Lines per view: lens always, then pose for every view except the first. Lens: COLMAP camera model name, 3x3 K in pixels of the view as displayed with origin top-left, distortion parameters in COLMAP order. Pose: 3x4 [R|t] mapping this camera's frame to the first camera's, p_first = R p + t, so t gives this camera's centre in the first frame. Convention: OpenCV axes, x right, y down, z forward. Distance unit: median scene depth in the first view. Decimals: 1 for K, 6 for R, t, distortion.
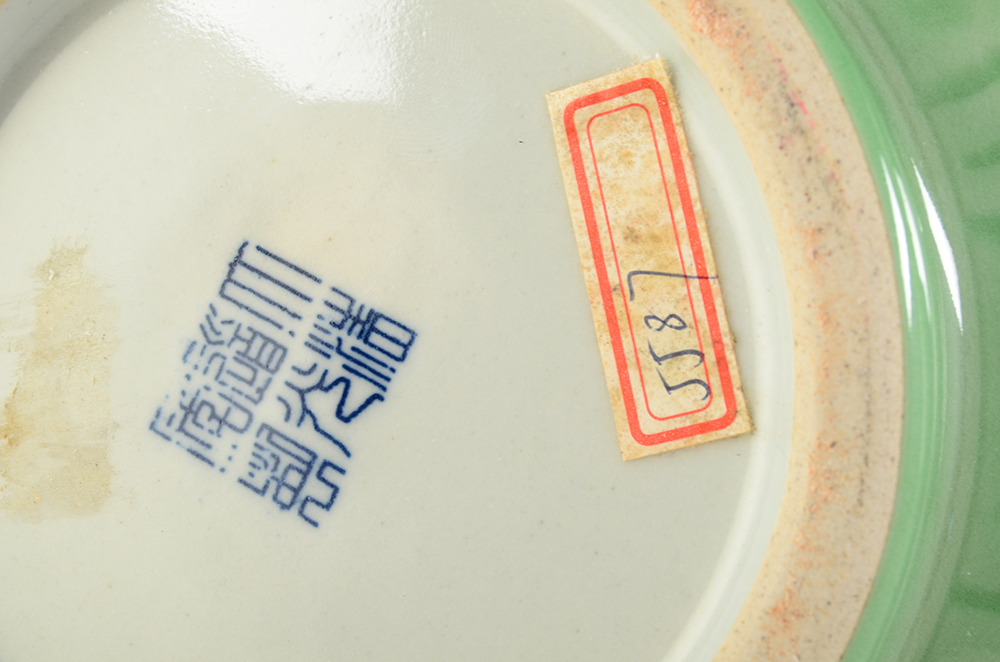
lens RADIAL K [[2155.7, 0, 497.6], [0, 2155.7, 326.5], [0, 0, 1]] dist [-0.046999, 0.000000]
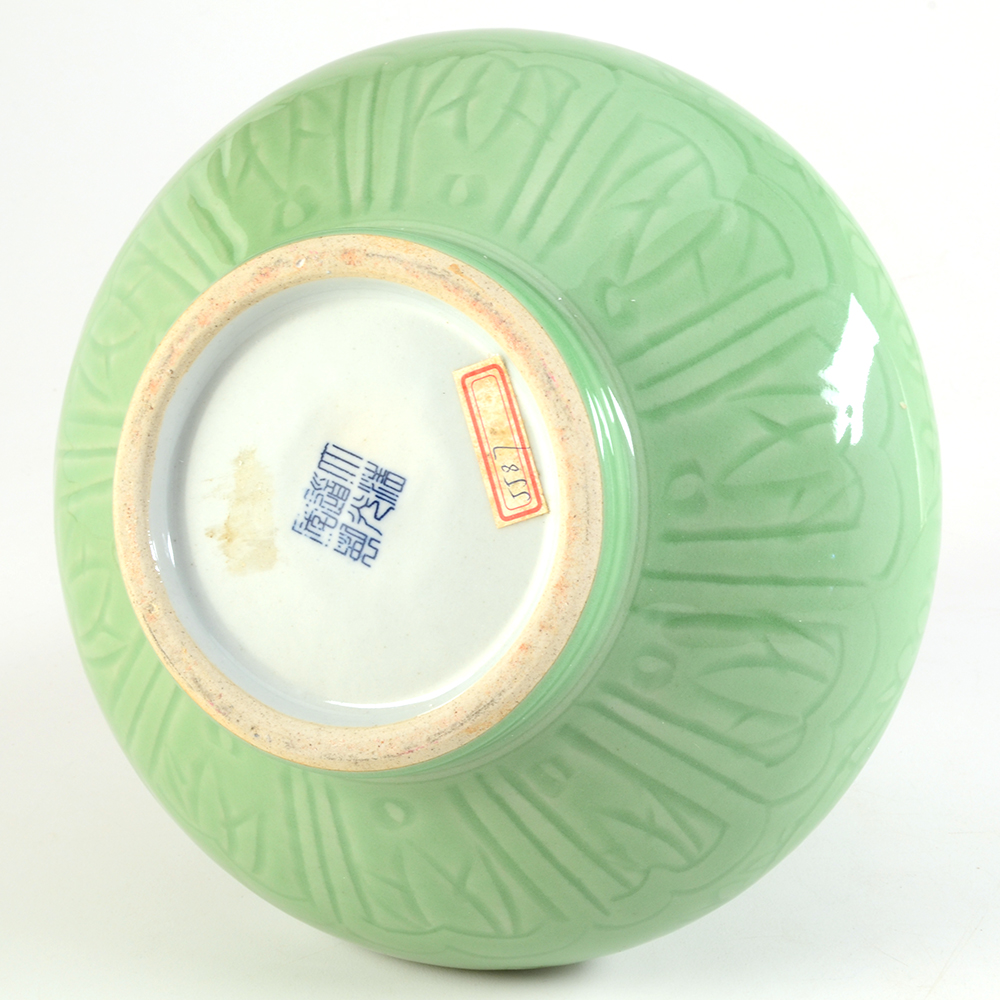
lens RADIAL K [[1543.5, 0, 504.6], [0, 1543.5, 503.4], [0, 0, 1]] dist [-0.048882, 0.000000]
pose [[0.996741, -0.080622, -0.002795, 0.072292], [0.080653, 0.995213, 0.055200, -0.055885], [-0.001669, -0.055245, 0.998471, -0.665017]]
